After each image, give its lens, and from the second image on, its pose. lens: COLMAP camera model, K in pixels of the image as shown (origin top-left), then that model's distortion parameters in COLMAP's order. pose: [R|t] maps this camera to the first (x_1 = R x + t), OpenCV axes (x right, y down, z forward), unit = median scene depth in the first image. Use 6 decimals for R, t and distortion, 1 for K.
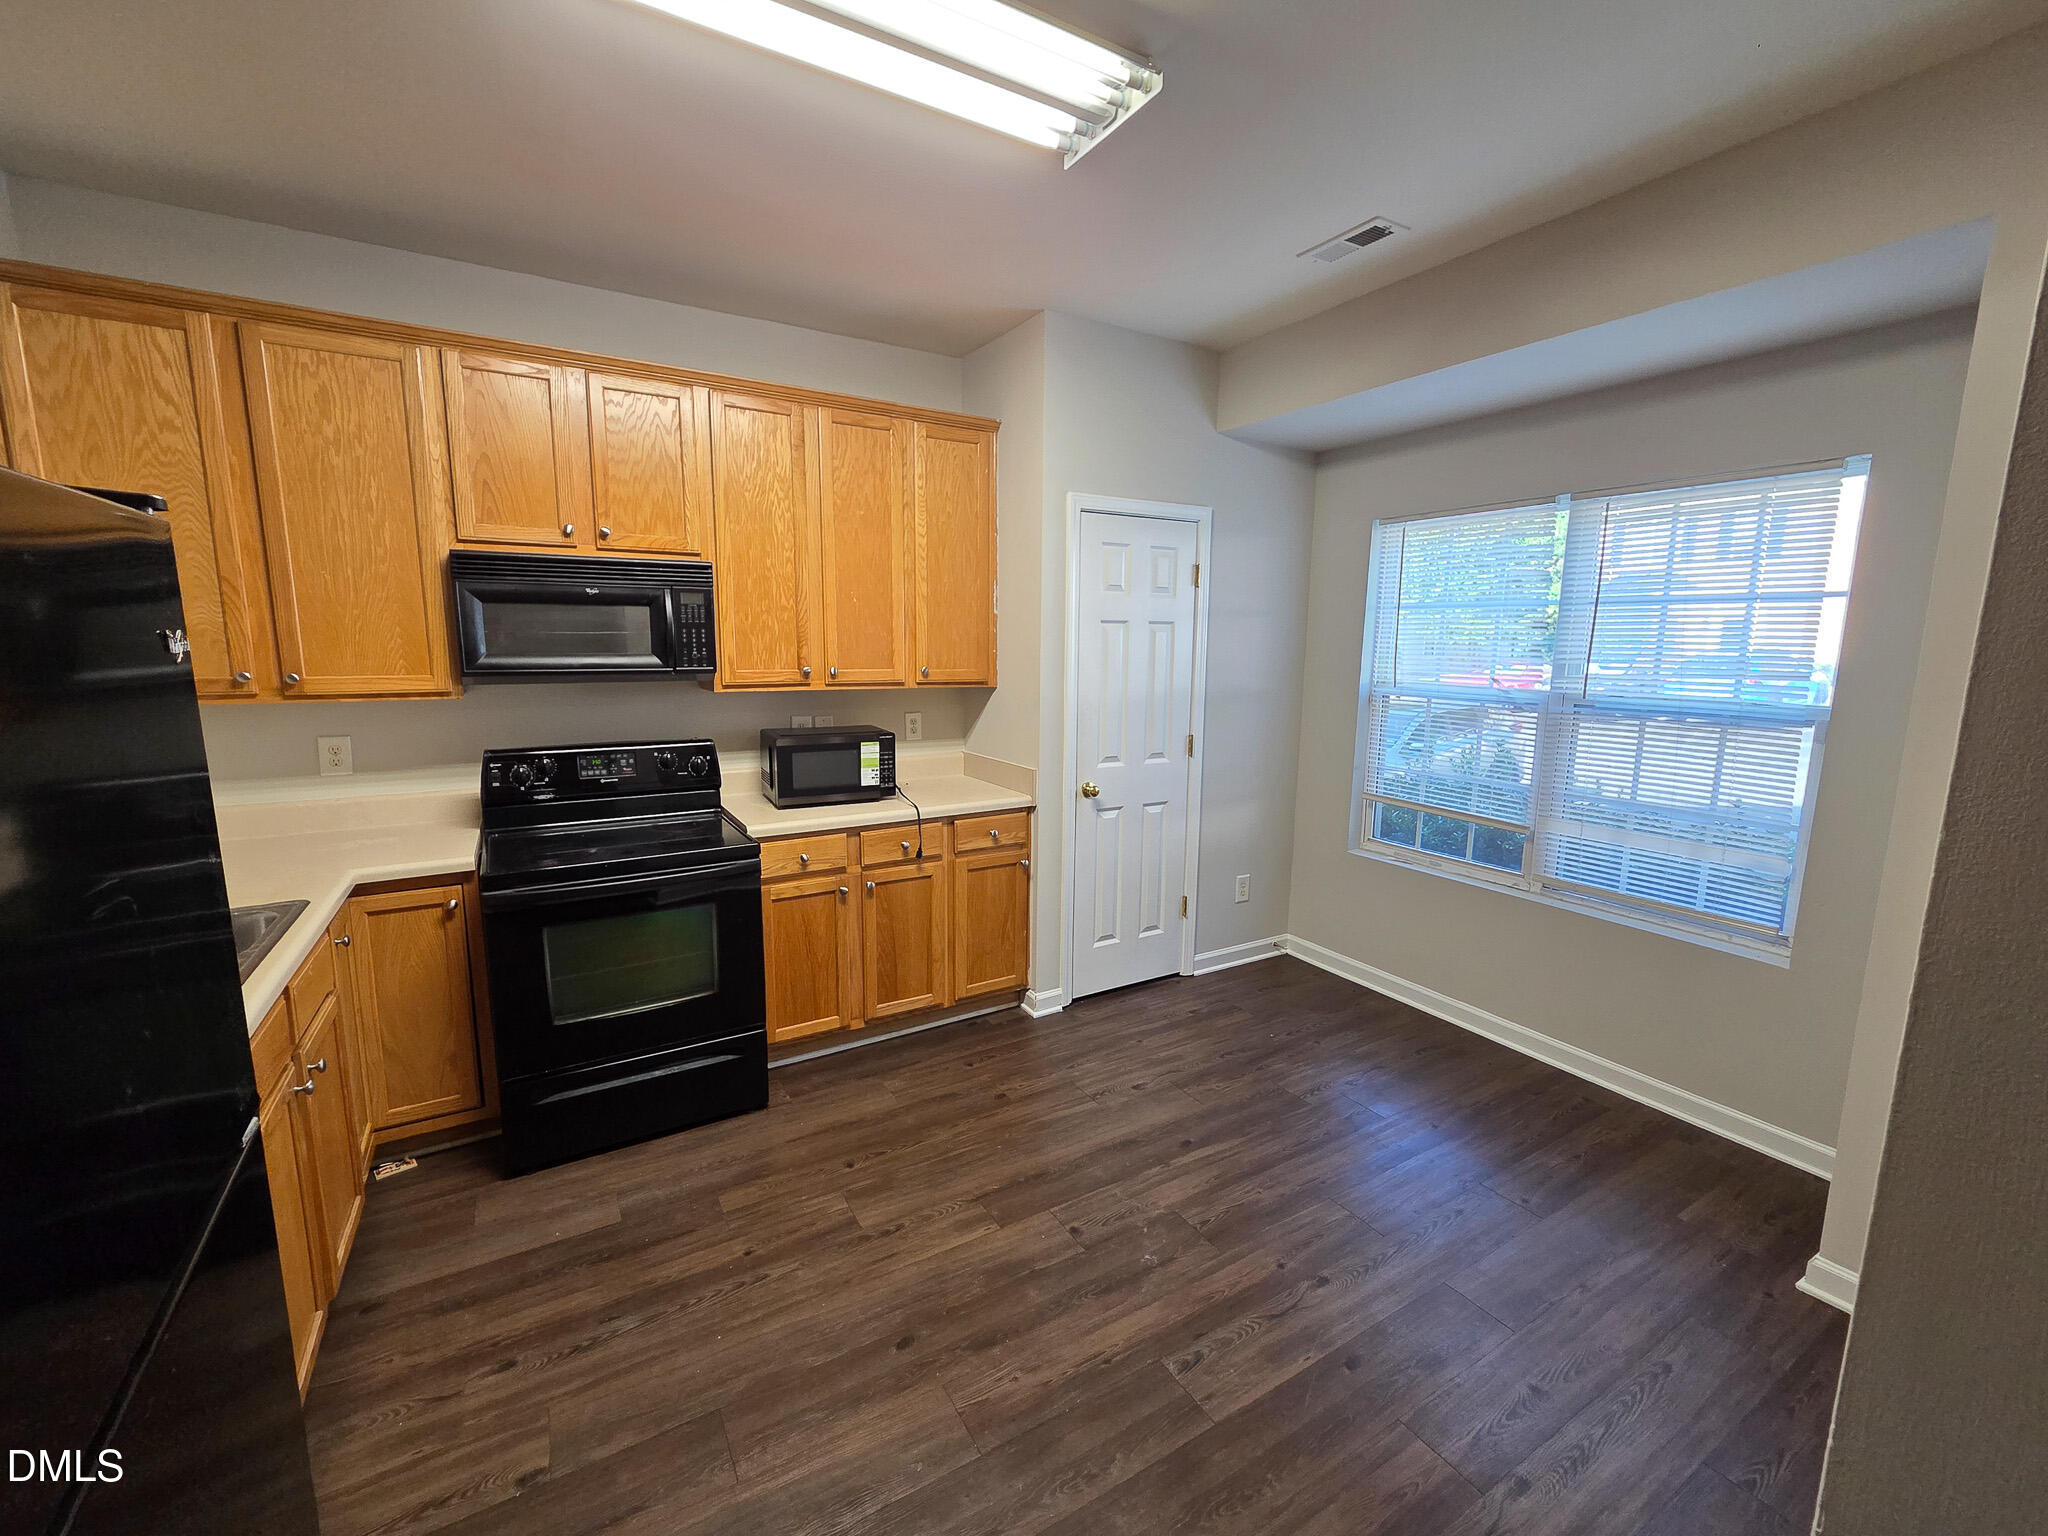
lens RADIAL K [[841.5, 0, 1017.5], [0, 841.5, 767.4], [0, 0, 1]] dist [0.002642, -0.000046]
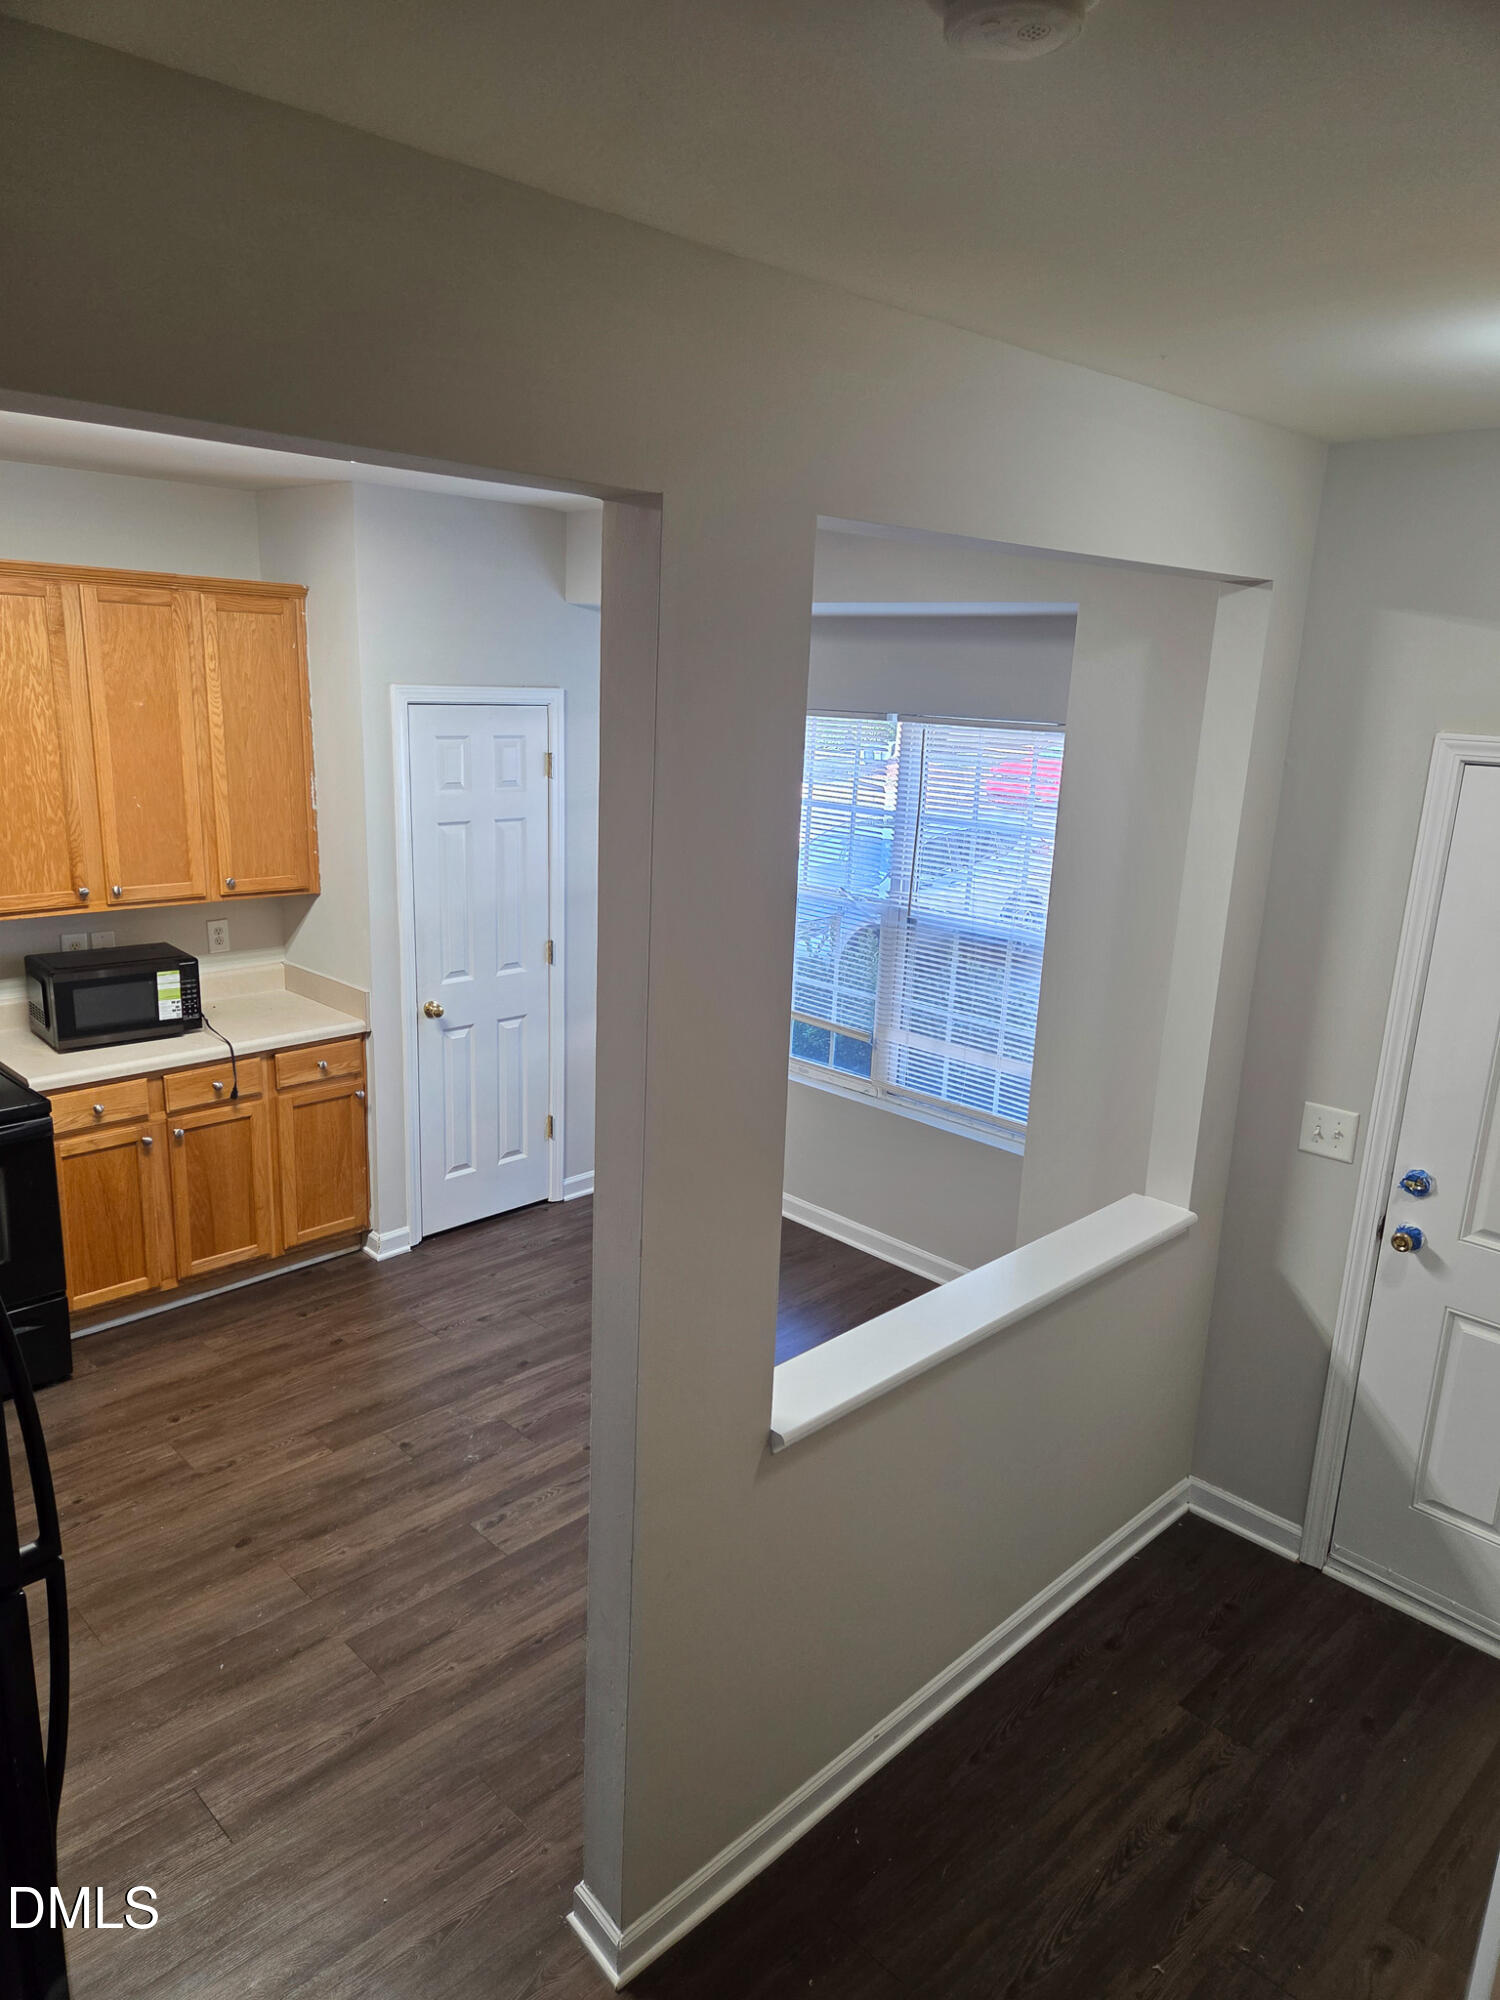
lens RADIAL K [[1334.3, 0, 740.1], [0, 1334.3, 1008.9], [0, 0, 1]] dist [0.076589, -0.070835]
pose [[0.968256, -0.035678, 0.247401, 0.054761], [0.009774, 0.994408, 0.105155, -0.136371], [-0.249769, -0.099399, 0.963190, -0.525489]]
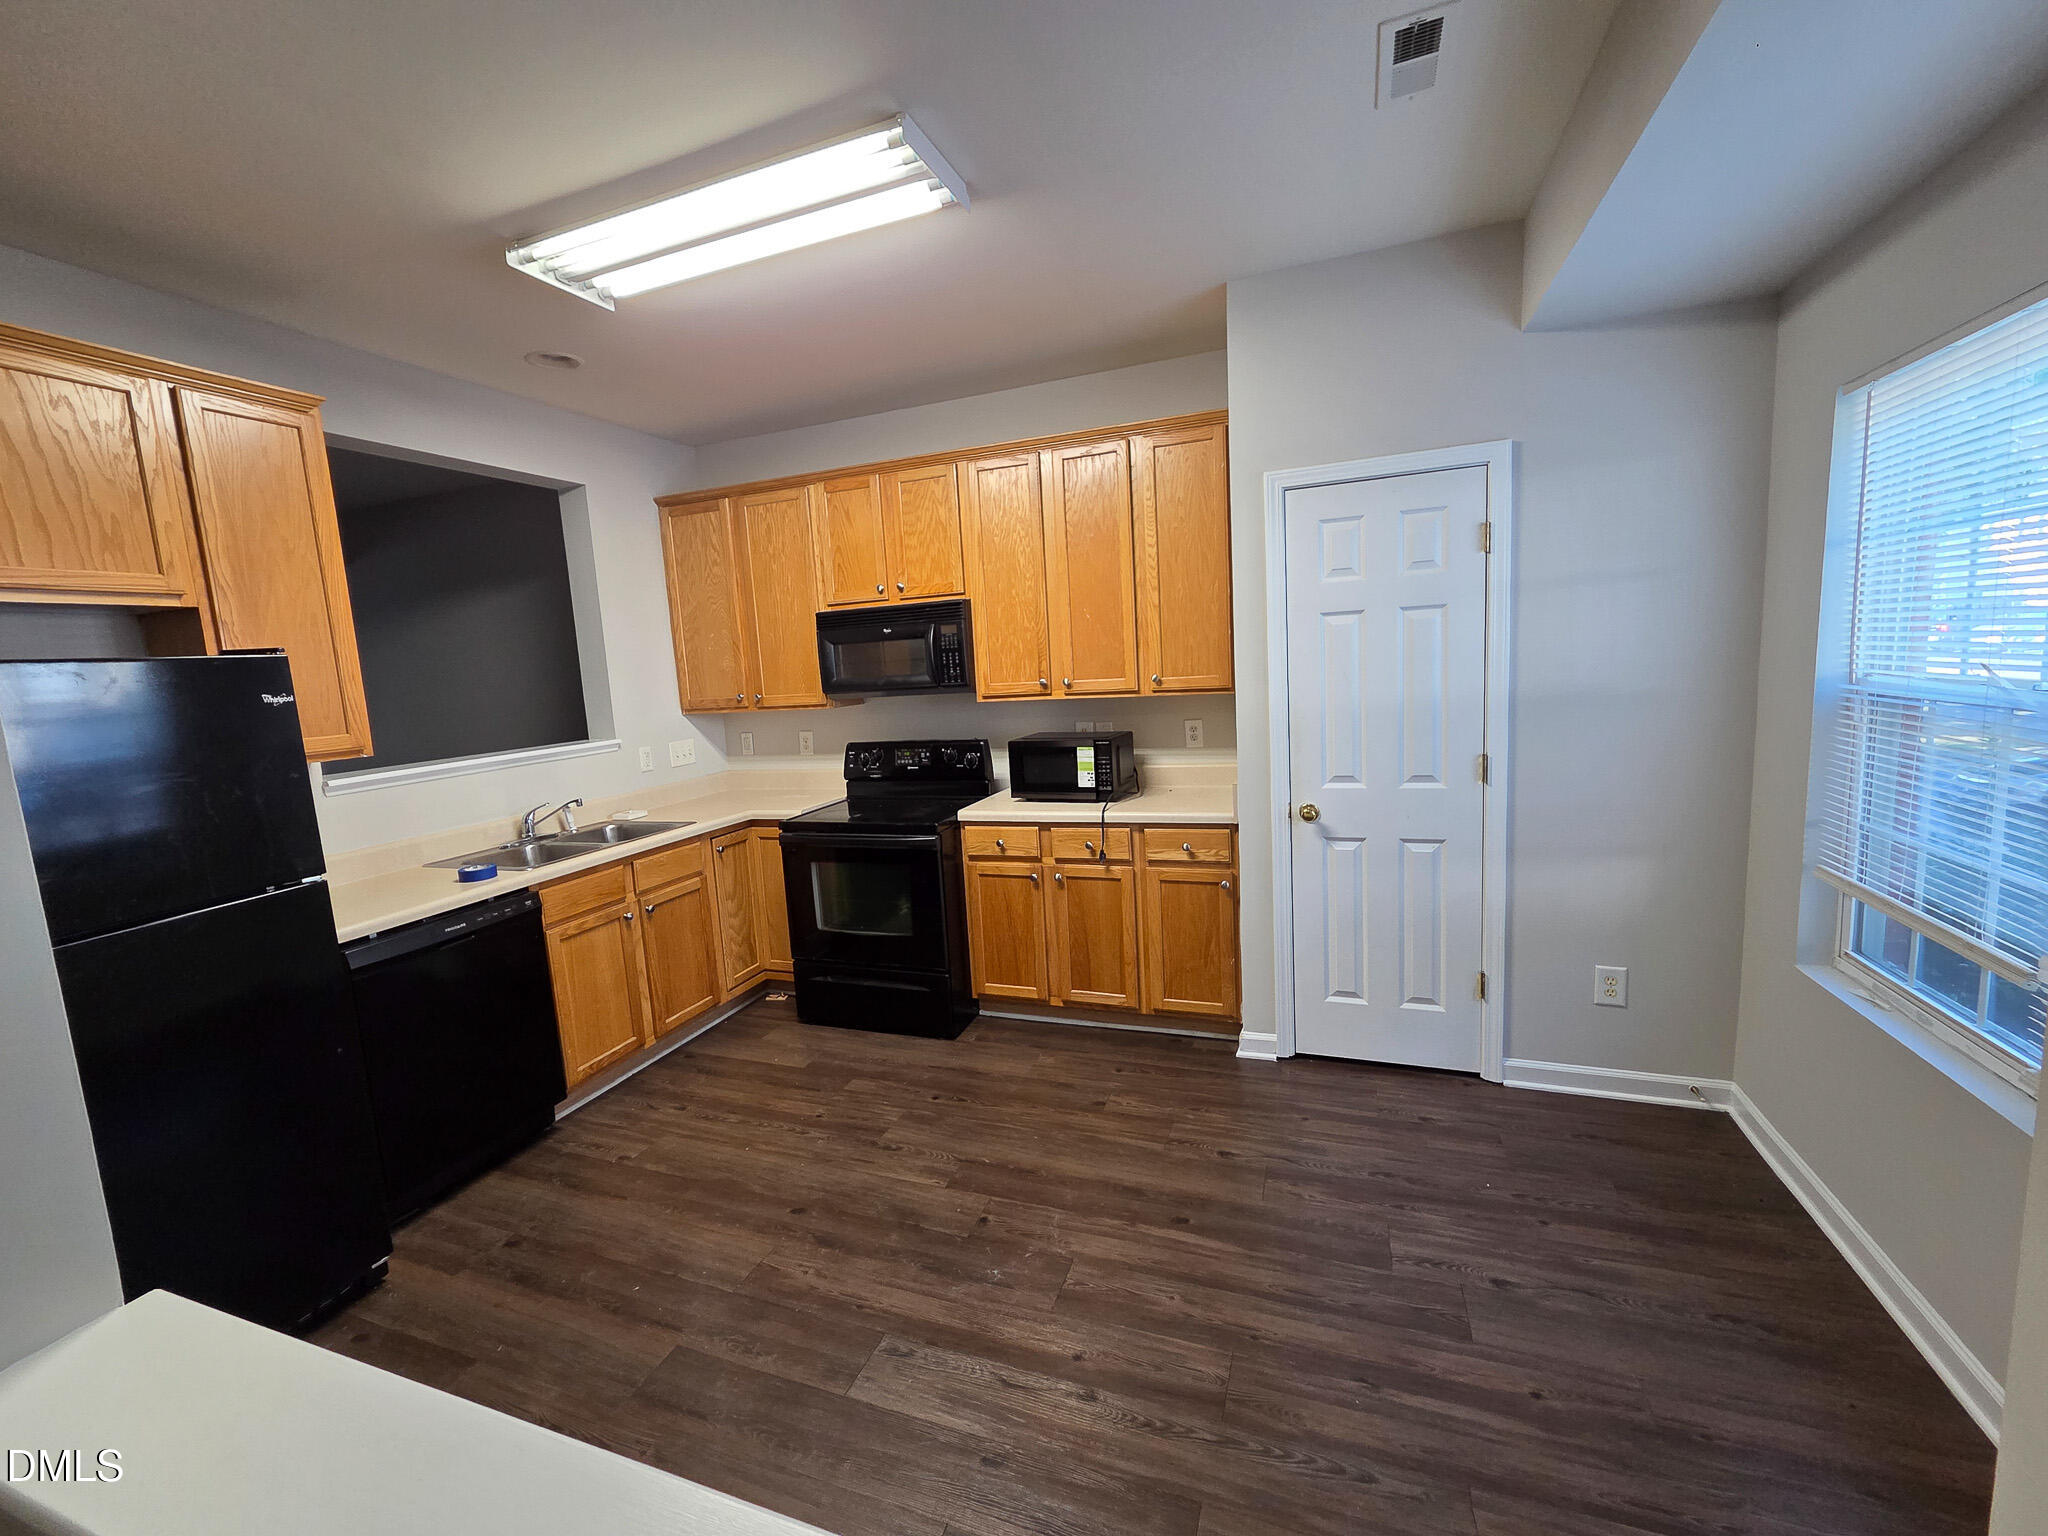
lens RADIAL K [[841.5, 0, 1017.5], [0, 841.5, 767.4], [0, 0, 1]] dist [0.002642, -0.000046]
pose [[0.623753, 0.054957, -0.779687, 0.629025], [-0.054695, 0.998149, 0.026599, -0.028738], [0.779706, 0.026053, 0.625604, 0.263328]]
